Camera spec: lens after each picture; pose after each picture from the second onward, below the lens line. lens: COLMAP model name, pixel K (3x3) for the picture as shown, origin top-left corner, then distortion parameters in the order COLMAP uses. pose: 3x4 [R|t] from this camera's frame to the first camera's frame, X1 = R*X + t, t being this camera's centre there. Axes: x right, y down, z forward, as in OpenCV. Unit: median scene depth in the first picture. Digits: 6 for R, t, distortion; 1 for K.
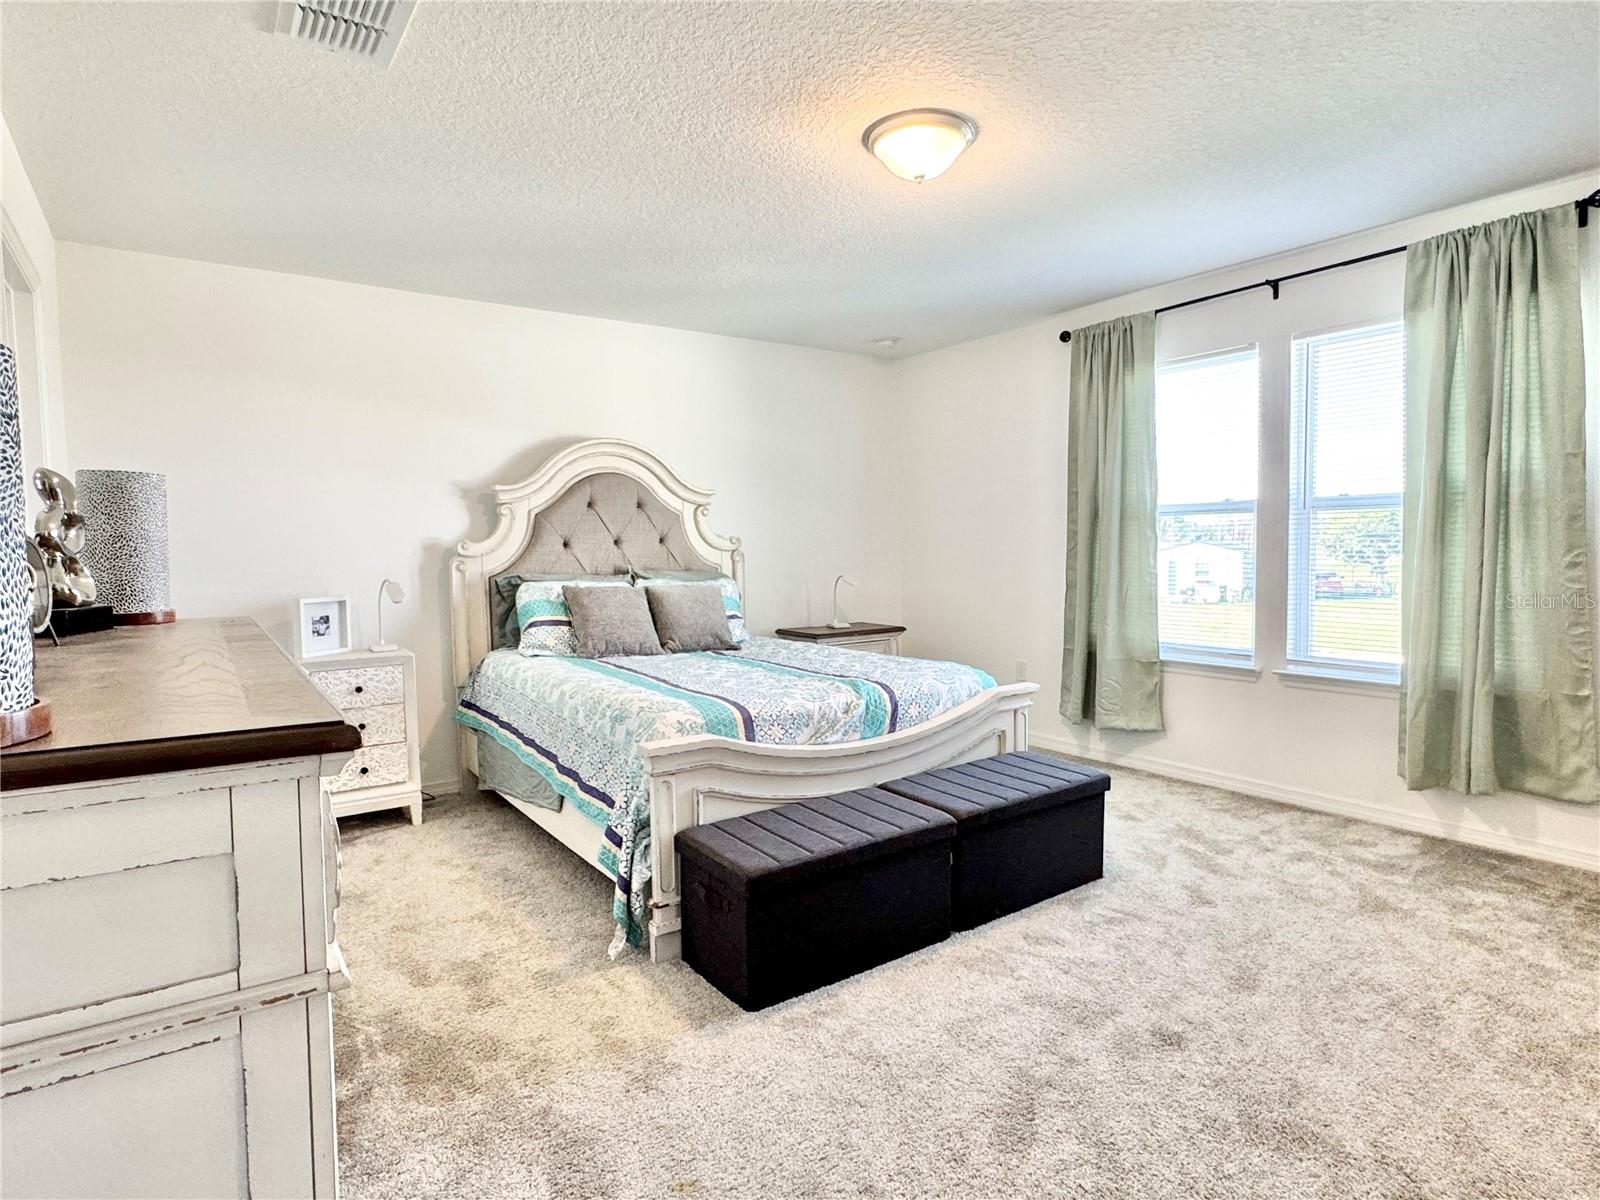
lens RADIAL K [[885.1, 0, 800.6], [0, 885.1, 597.5], [0, 0, 1]] dist [0.000634, 0.000163]
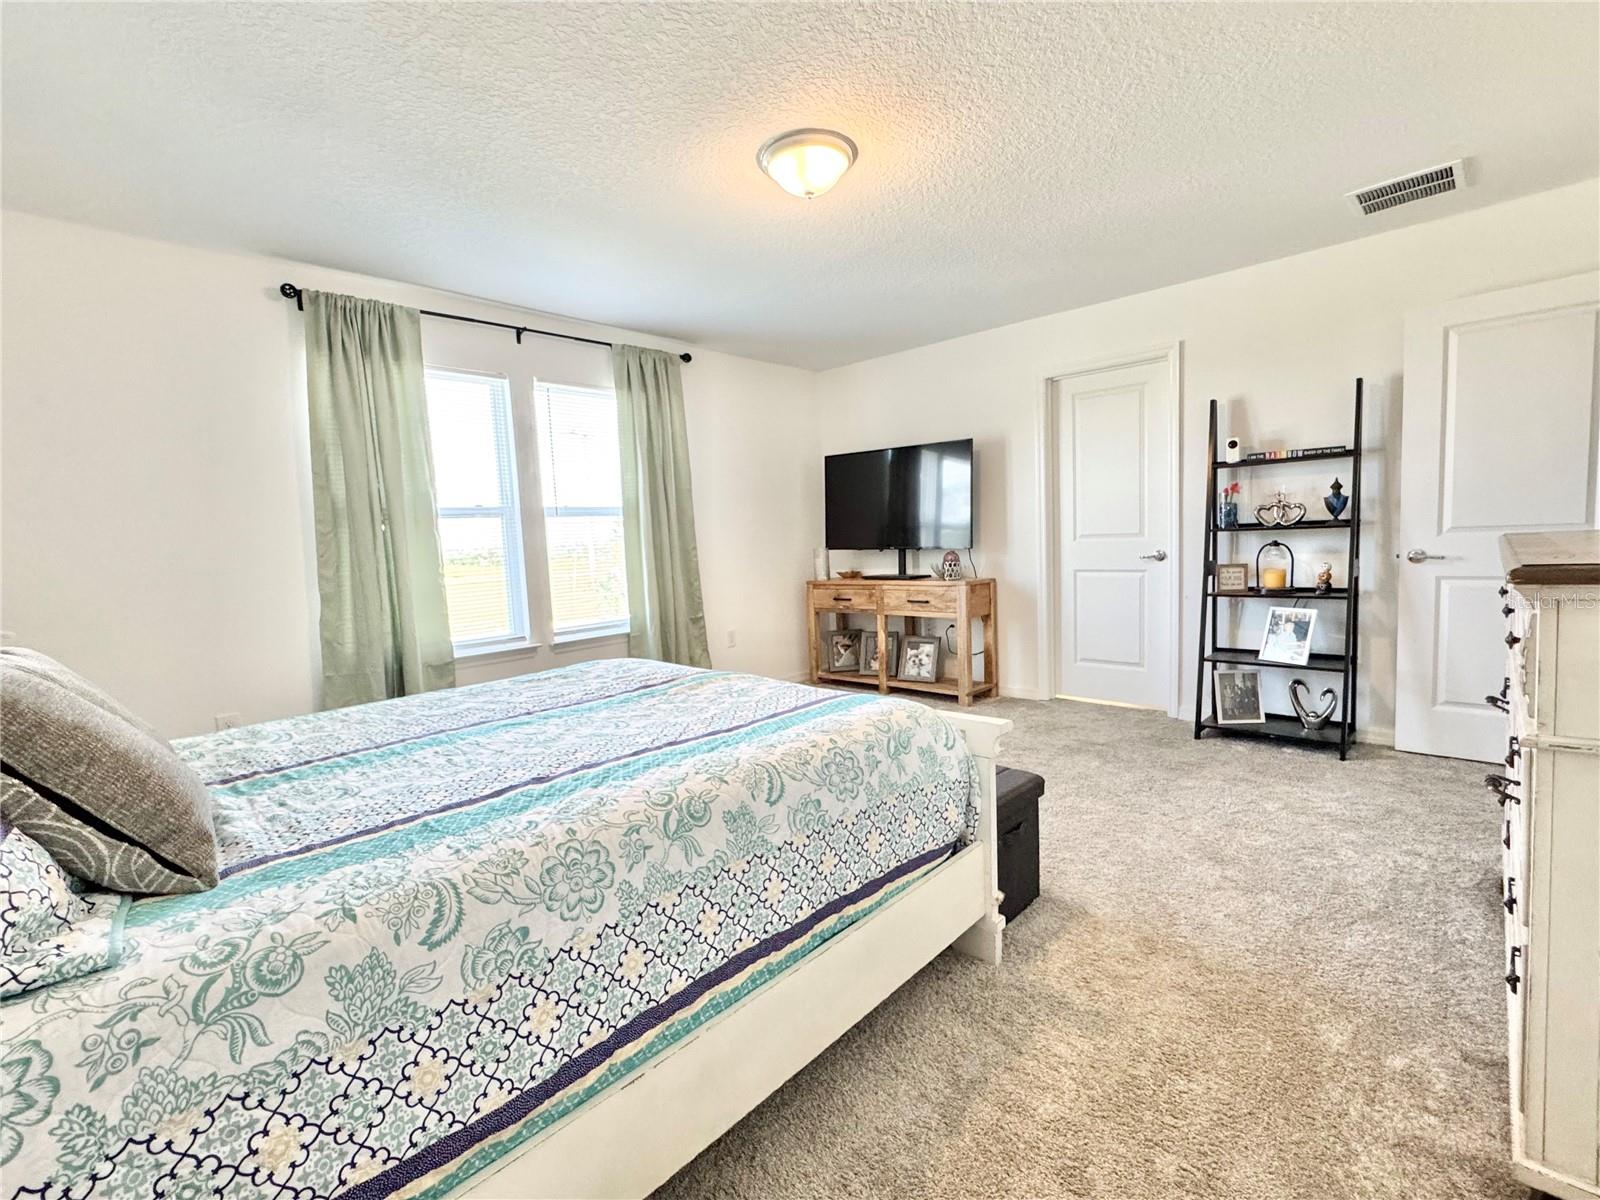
lens RADIAL K [[705.4, 0, 800.2], [0, 705.4, 597.4], [0, 0, 1]] dist [0.000027, 0.000013]
pose [[-0.194380, -0.071623, 0.978308, -0.497728], [0.105219, 0.990054, 0.093389, -0.036909], [-0.975267, 0.121090, -0.184911, 0.805485]]
